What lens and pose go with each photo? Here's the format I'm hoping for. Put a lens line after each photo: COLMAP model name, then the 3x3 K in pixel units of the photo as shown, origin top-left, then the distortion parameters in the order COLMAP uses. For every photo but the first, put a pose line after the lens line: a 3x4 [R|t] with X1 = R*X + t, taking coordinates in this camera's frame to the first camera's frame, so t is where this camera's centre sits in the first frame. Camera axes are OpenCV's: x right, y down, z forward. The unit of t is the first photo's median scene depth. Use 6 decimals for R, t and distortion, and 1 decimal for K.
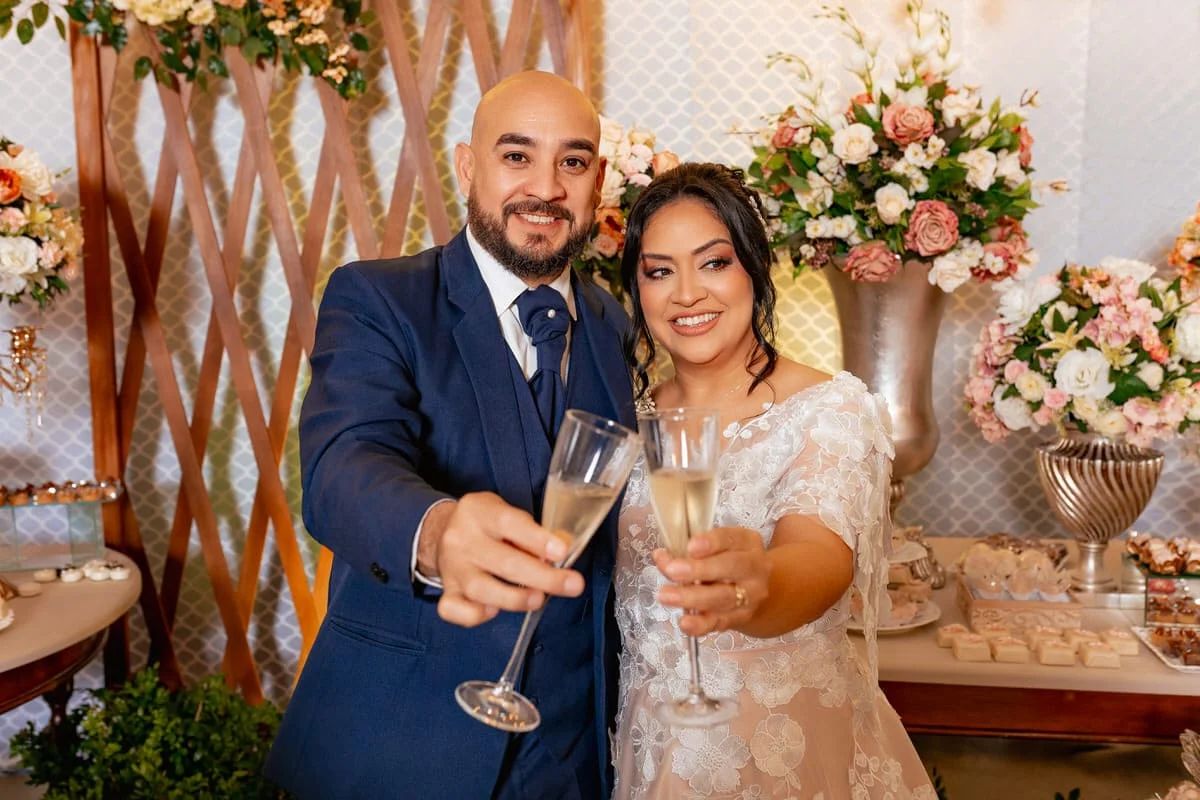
lens RADIAL K [[1163.7, 0, 598.8], [0, 1163.7, 396.5], [0, 0, 1]] dist [0.005195, 0.000000]
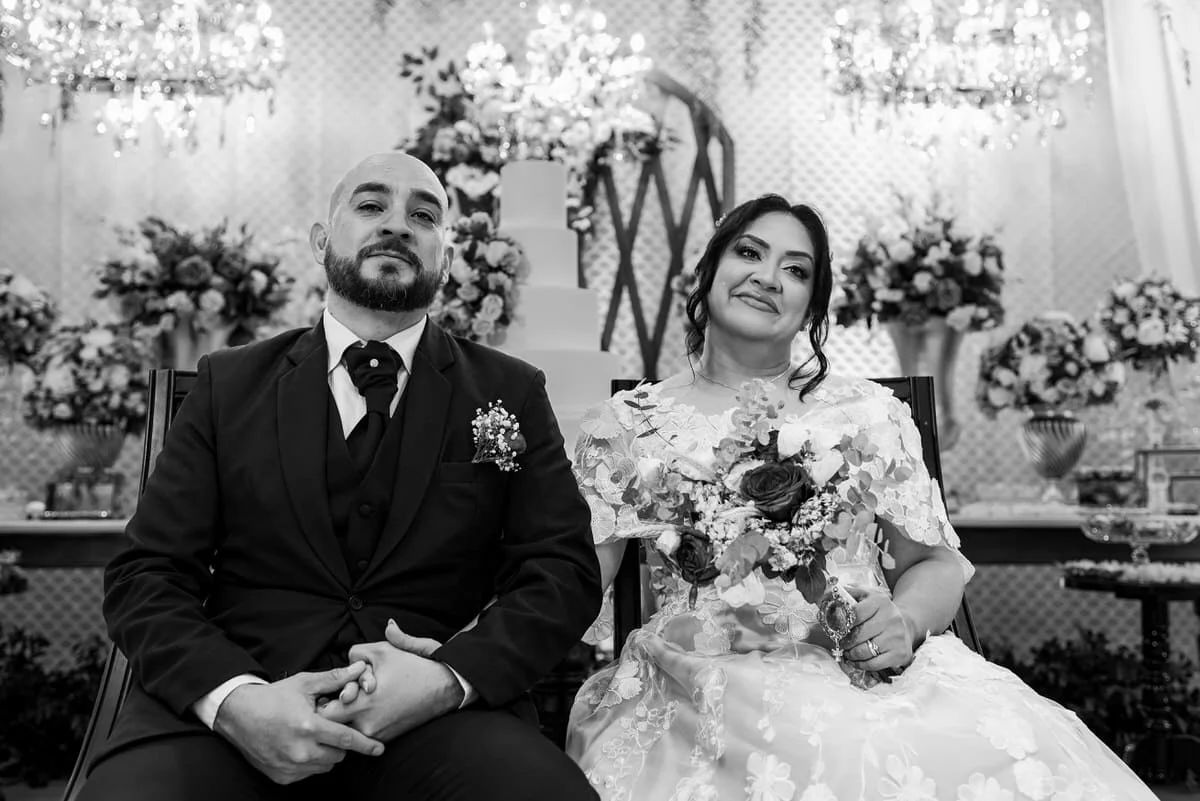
lens RADIAL K [[1296.1, 0, 626.5], [0, 1296.1, 377.9], [0, 0, 1]] dist [-0.002069, 0.000000]
pose [[0.999948, 0.008667, -0.005431, -0.188780], [-0.009701, 0.971947, -0.235000, 0.444558], [0.003242, 0.235040, 0.971980, -0.885621]]
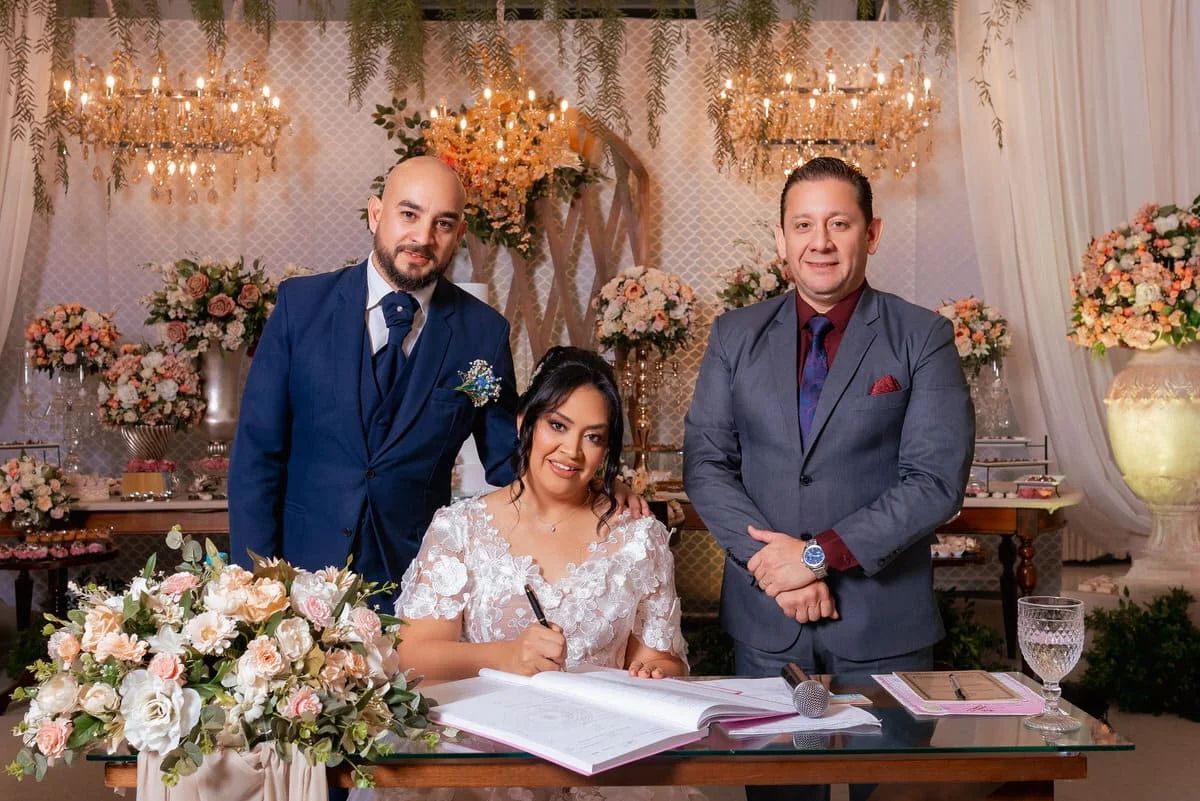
lens RADIAL K [[1364.5, 0, 573.3], [0, 1364.5, 406.8], [0, 0, 1]] dist [0.000638, 0.000000]
pose [[0.998974, 0.006609, -0.044795, -0.038956], [-0.011763, 0.993205, -0.115784, 0.337893], [0.043725, 0.116192, 0.992264, -1.635393]]
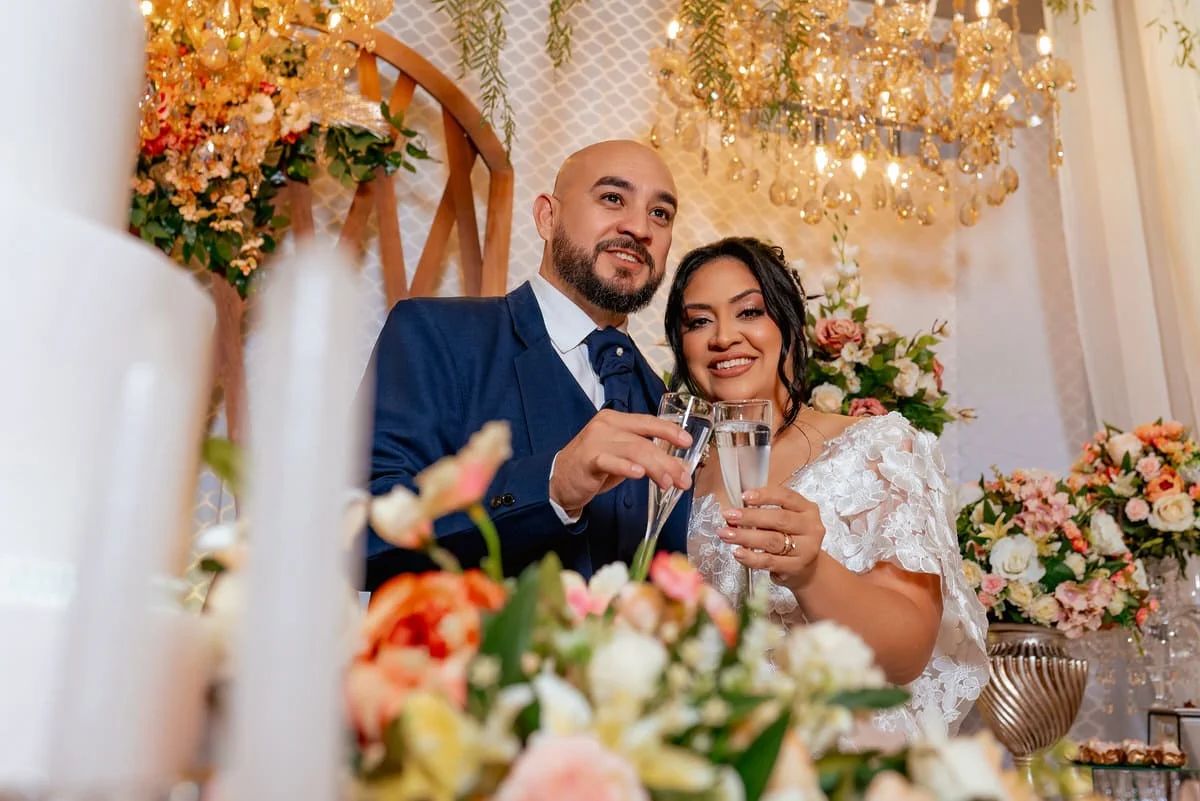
lens RADIAL K [[1364.5, 0, 674.1], [0, 1364.5, 331.9], [0, 0, 1]] dist [0.000638, 0.000000]
pose [[0.968117, 0.105869, 0.227028, -0.165487], [-0.008847, 0.920187, -0.391380, 0.257158], [-0.250343, 0.376893, 0.891785, -0.077823]]
